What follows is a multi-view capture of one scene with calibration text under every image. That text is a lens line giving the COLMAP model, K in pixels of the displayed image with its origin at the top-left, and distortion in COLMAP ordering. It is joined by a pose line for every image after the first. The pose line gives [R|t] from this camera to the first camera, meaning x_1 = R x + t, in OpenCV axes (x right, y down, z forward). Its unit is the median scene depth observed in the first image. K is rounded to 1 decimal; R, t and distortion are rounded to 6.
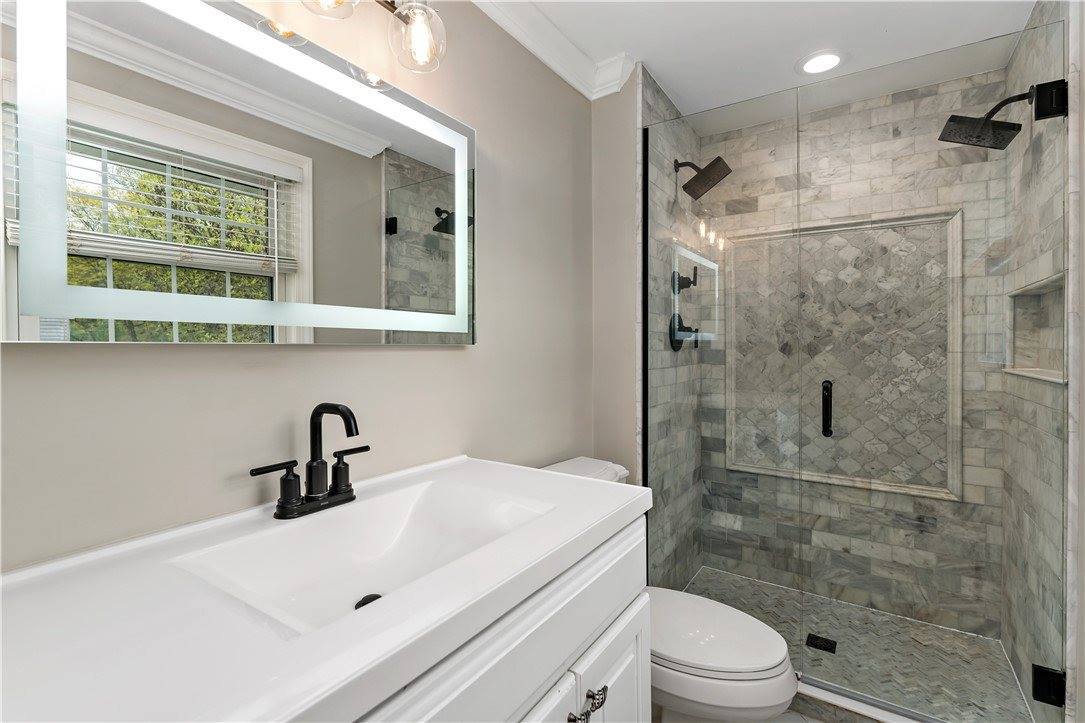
lens RADIAL K [[493.5, 0, 551.3], [0, 493.5, 359.4], [0, 0, 1]] dist [-0.002649, 0.000713]
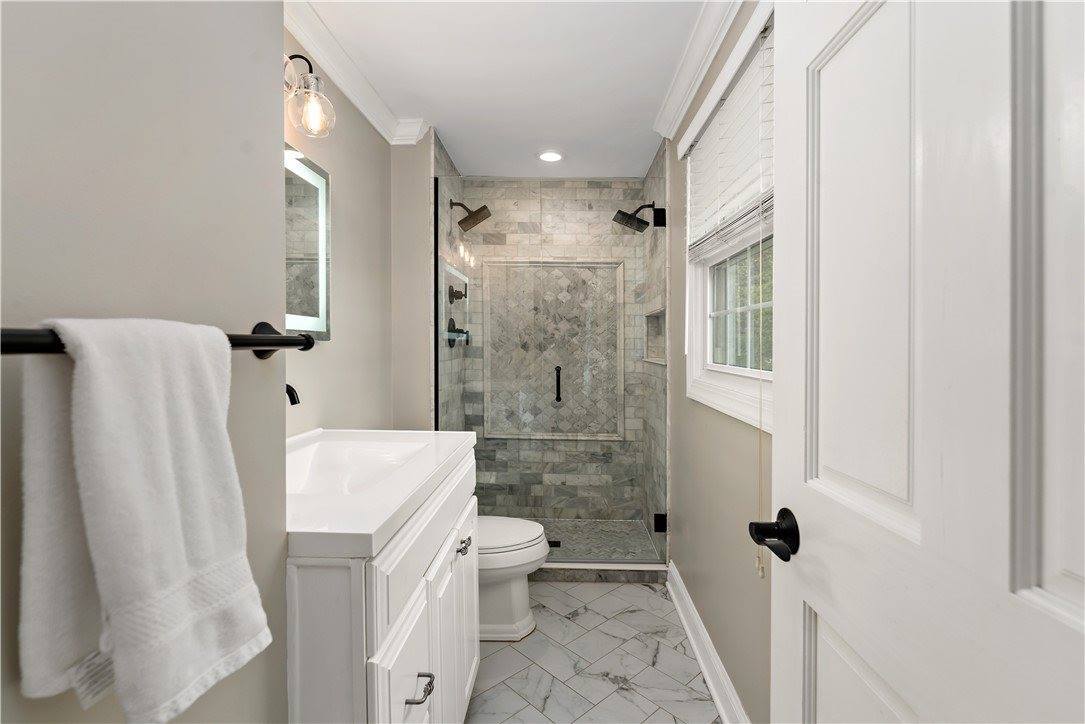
lens RADIAL K [[493.5, 0, 551.9], [0, 493.5, 355.7], [0, 0, 1]] dist [-0.002649, 0.000713]
pose [[0.850909, -0.003630, 0.525301, -0.216208], [0.005205, 0.999985, -0.001521, 0.008178], [-0.525288, 0.004029, 0.850915, -0.251778]]
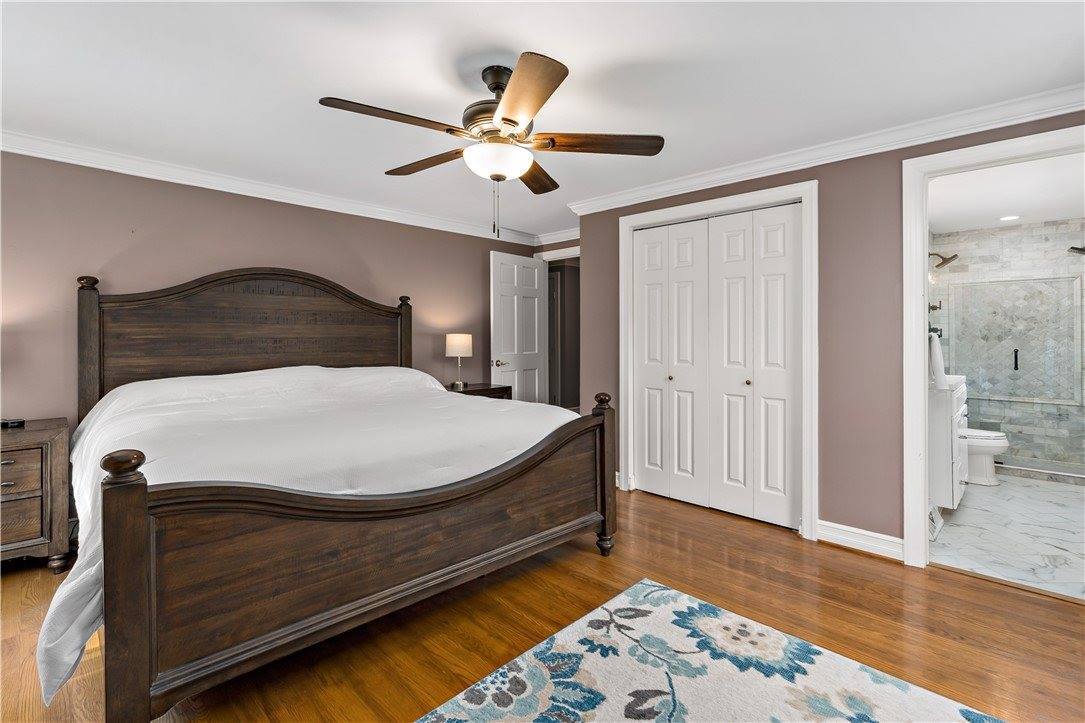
lens RADIAL K [[493.5, 0, 540.4], [0, 493.5, 345.4], [0, 0, 1]] dist [-0.002649, 0.000713]
pose [[0.980969, 0.002633, -0.194146, -1.088895], [-0.004564, 0.999944, -0.009499, 0.044268], [0.194110, 0.010205, 0.980927, -1.591799]]
